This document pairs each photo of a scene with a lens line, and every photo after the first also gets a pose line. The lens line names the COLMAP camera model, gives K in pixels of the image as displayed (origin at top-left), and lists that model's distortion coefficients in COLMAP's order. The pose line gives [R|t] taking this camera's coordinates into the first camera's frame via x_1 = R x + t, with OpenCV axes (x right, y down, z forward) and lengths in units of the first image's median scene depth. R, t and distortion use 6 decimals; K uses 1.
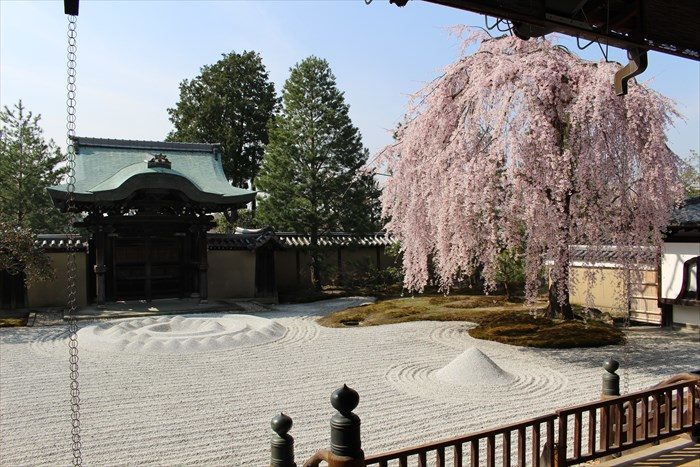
lens RADIAL K [[581.5, 0, 353.9], [0, 581.5, 227.4], [0, 0, 1]] dist [-0.167385, 0.146349]
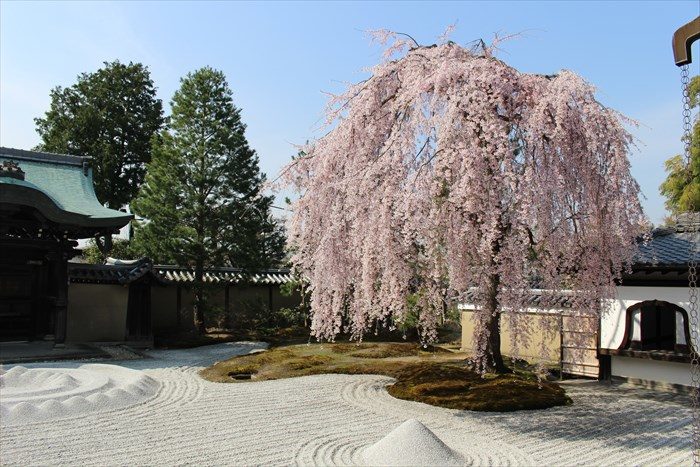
lens RADIAL K [[581.5, 0, 353.9], [0, 581.5, 227.4], [0, 0, 1]] dist [-0.167385, 0.146349]
pose [[0.980458, 0.041156, 0.192374, -0.013717], [-0.027771, 0.997035, -0.071765, 0.008016], [-0.194757, 0.065020, 0.978694, 0.158256]]
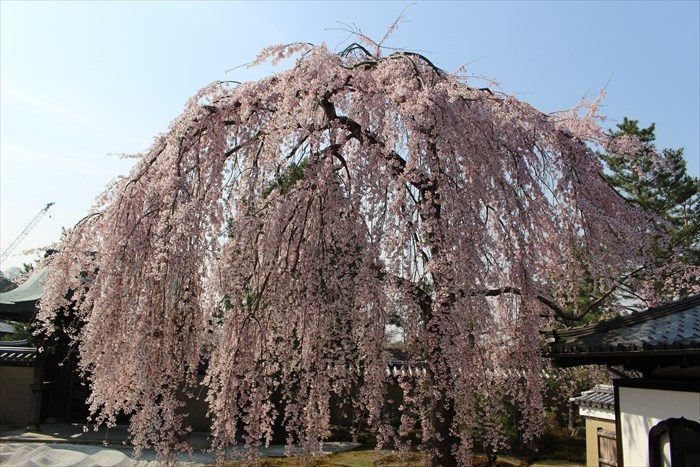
lens RADIAL K [[581.5, 0, 353.9], [0, 581.5, 227.4], [0, 0, 1]] dist [-0.167385, 0.146349]
pose [[0.925630, -0.057351, -0.374060, 0.445648], [-0.027196, 0.975812, -0.216912, 0.002159], [0.377452, 0.210953, 0.901681, 0.352169]]
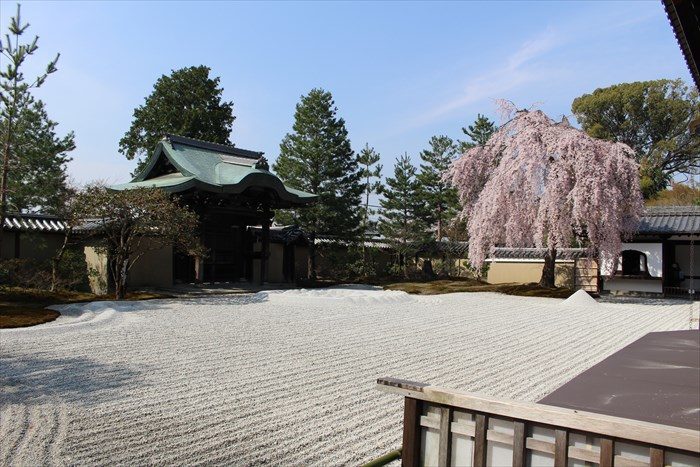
lens RADIAL K [[581.5, 0, 353.9], [0, 581.5, 227.4], [0, 0, 1]] dist [-0.167385, 0.146349]
pose [[0.897928, 0.049501, 0.437349, -0.759360], [-0.036365, 0.998602, -0.038365, 0.062507], [-0.438637, 0.018545, 0.898473, -0.193921]]
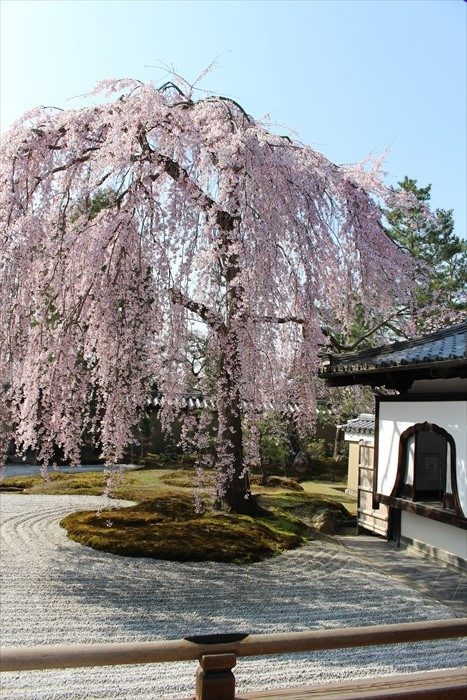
lens RADIAL K [[581.5, 0, 234.3], [0, 581.5, 341.4], [0, 0, 1]] dist [-0.167385, 0.146349]
pose [[0.977344, 0.029150, -0.209640, 0.444746], [-0.051700, 0.993347, -0.102903, 0.029187], [0.205245, 0.111410, 0.972349, 0.294732]]
